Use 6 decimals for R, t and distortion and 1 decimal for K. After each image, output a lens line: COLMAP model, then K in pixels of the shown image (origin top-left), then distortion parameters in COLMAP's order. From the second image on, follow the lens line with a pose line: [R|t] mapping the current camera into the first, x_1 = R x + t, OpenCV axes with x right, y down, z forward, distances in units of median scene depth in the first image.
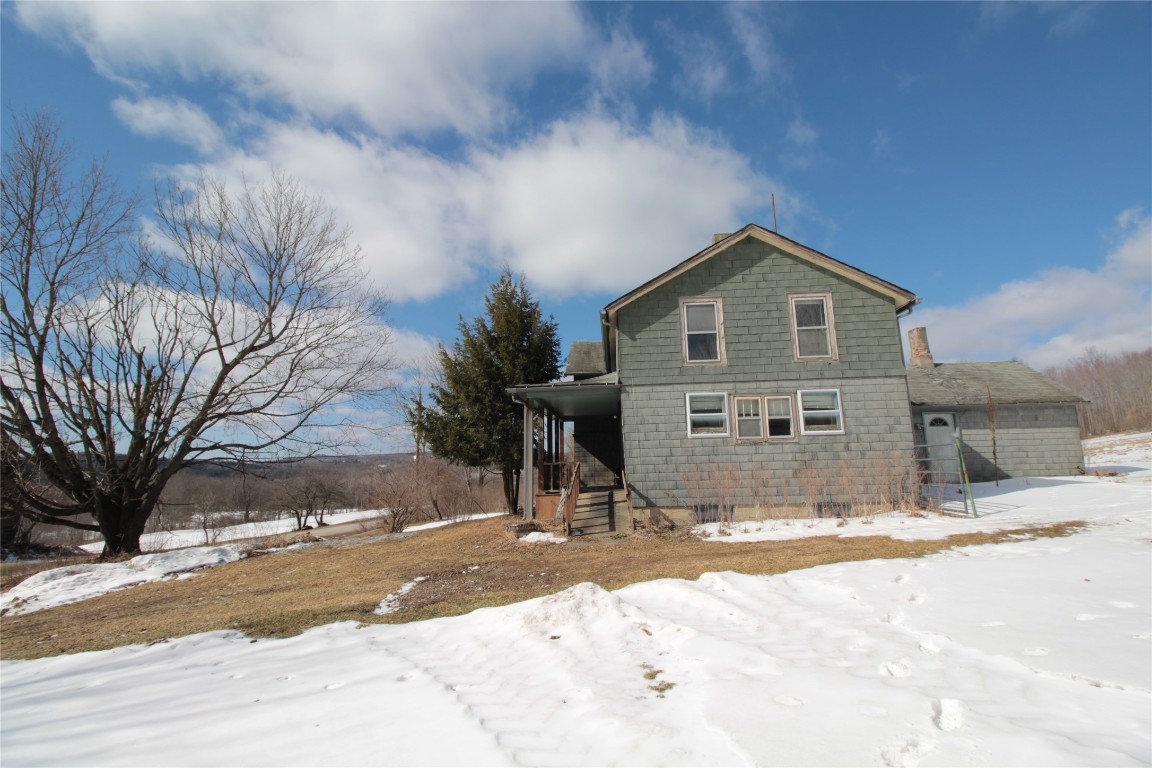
lens RADIAL K [[534.1, 0, 574.9], [0, 534.1, 384.9], [0, 0, 1]] dist [-0.004646, -0.001913]
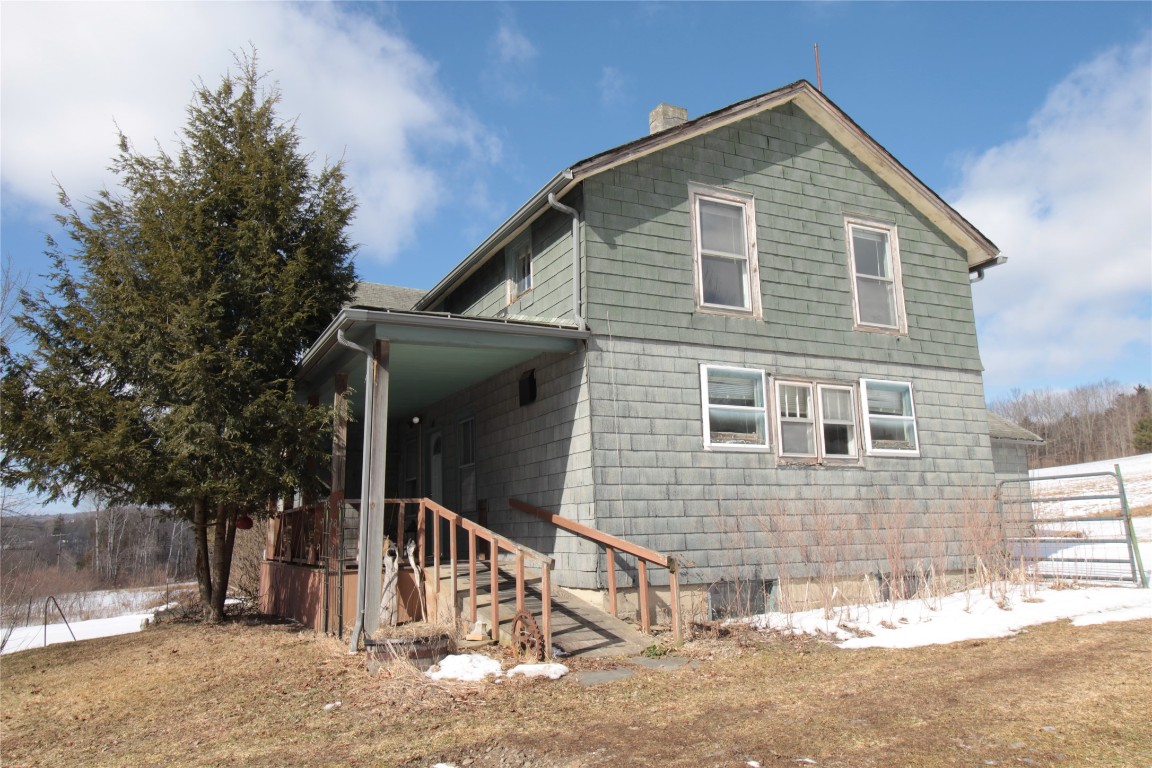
lens RADIAL K [[854.6, 0, 575.8], [0, 854.6, 378.2], [0, 0, 1]] dist [-0.003221, 0.000310]
pose [[0.858459, 0.097985, 0.503436, -0.307533], [-0.080230, 0.995152, -0.056880, 0.085295], [-0.506568, 0.008438, 0.862158, 0.346729]]
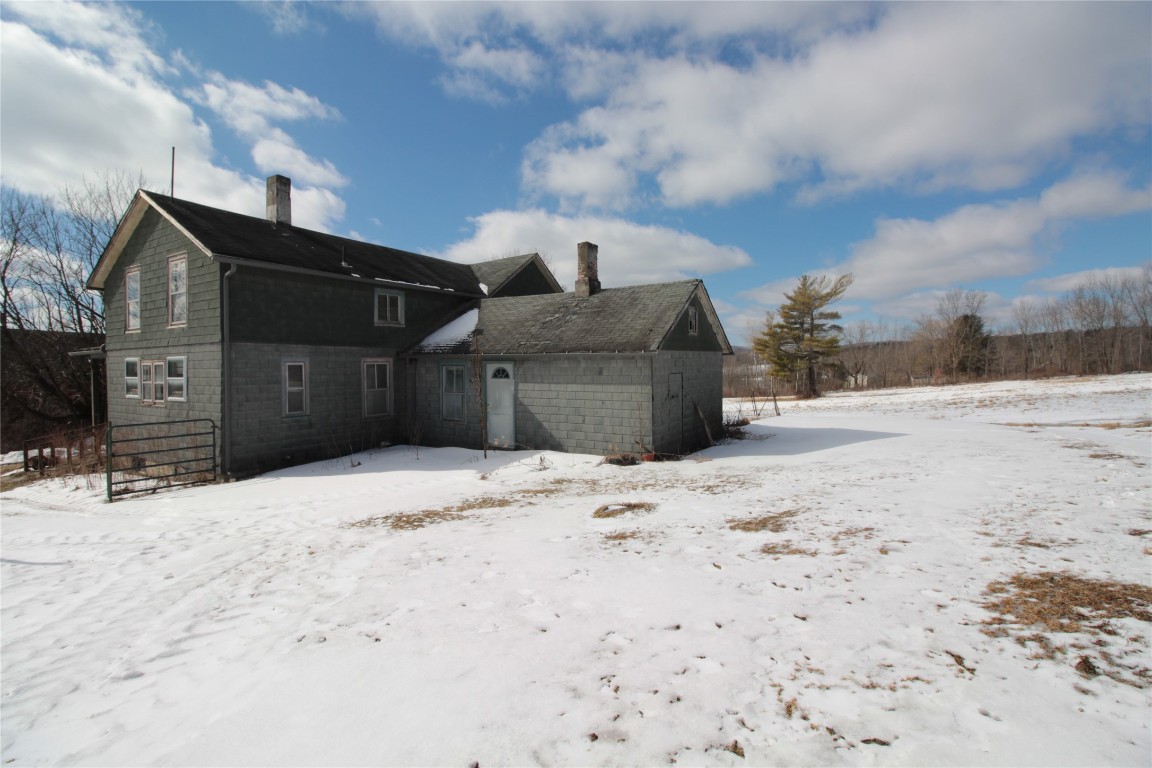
lens RADIAL K [[534.1, 0, 571.7], [0, 534.1, 382.0], [0, 0, 1]] dist [-0.004646, -0.001913]
pose [[0.881477, 0.030741, -0.471225, 1.556326], [0.061201, 0.982026, 0.178546, -0.076431], [0.468244, -0.186224, 0.863752, 0.450438]]
